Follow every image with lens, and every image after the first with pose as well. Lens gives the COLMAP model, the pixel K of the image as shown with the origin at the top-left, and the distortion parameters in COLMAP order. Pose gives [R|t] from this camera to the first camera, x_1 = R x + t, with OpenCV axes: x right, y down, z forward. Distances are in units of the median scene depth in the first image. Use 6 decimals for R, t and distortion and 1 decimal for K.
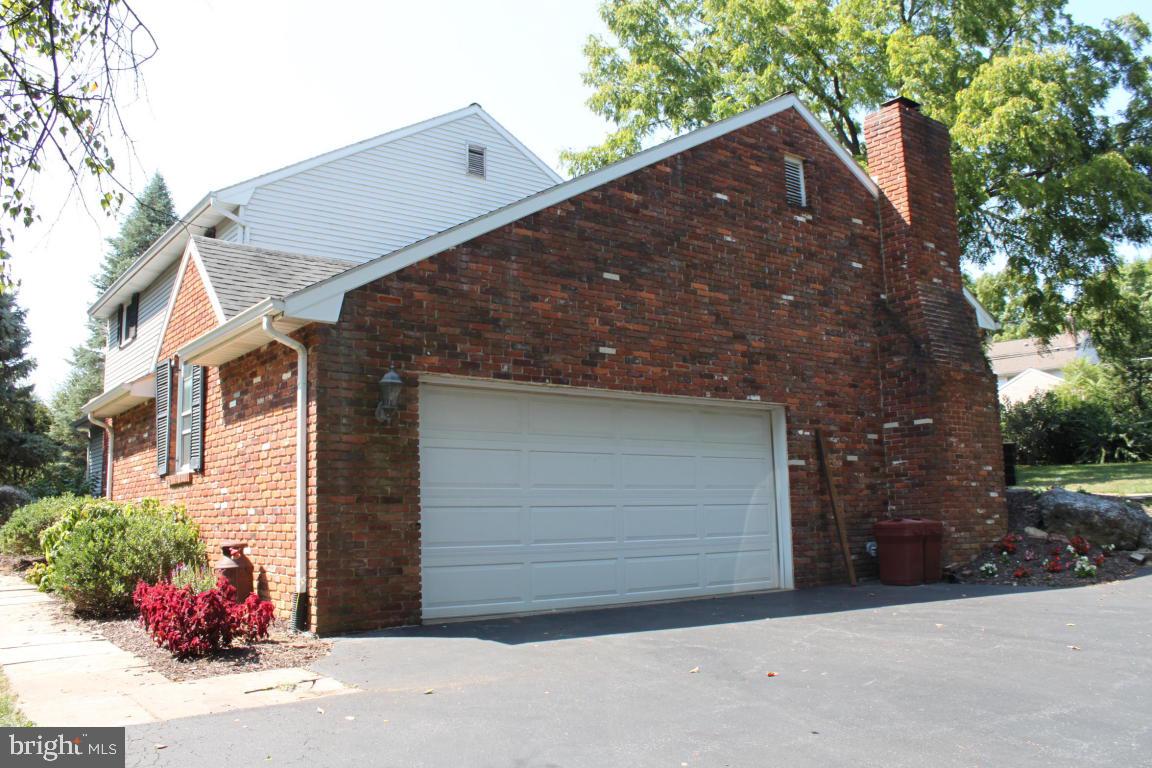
lens RADIAL K [[962.3, 0, 574.7], [0, 962.3, 384.4], [0, 0, 1]] dist [-0.086222, 0.004960]
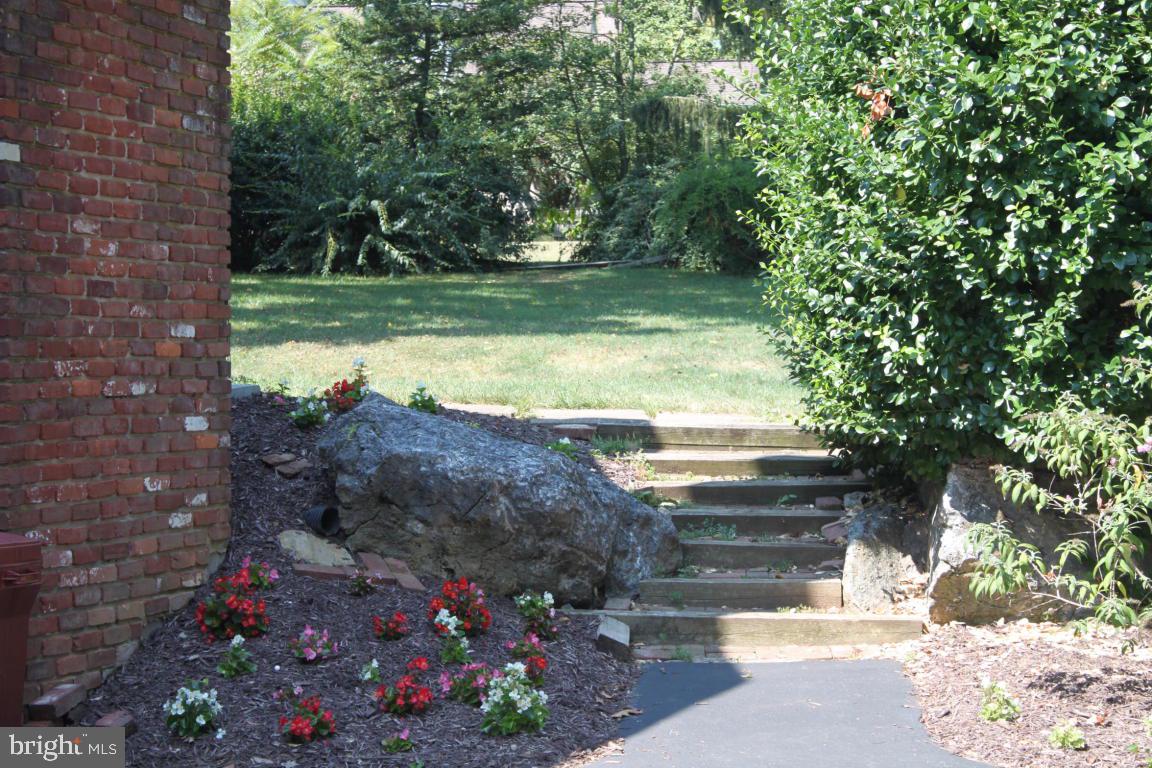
lens RADIAL K [[2800.8, 0, 573.4], [0, 2800.8, 384.6], [0, 0, 1]] dist [0.157205, 0.000000]
pose [[0.819038, 0.015325, 0.573534, 0.050288], [-0.092292, 0.990144, 0.105342, 0.005119], [-0.566267, -0.139212, 0.812380, 0.246376]]
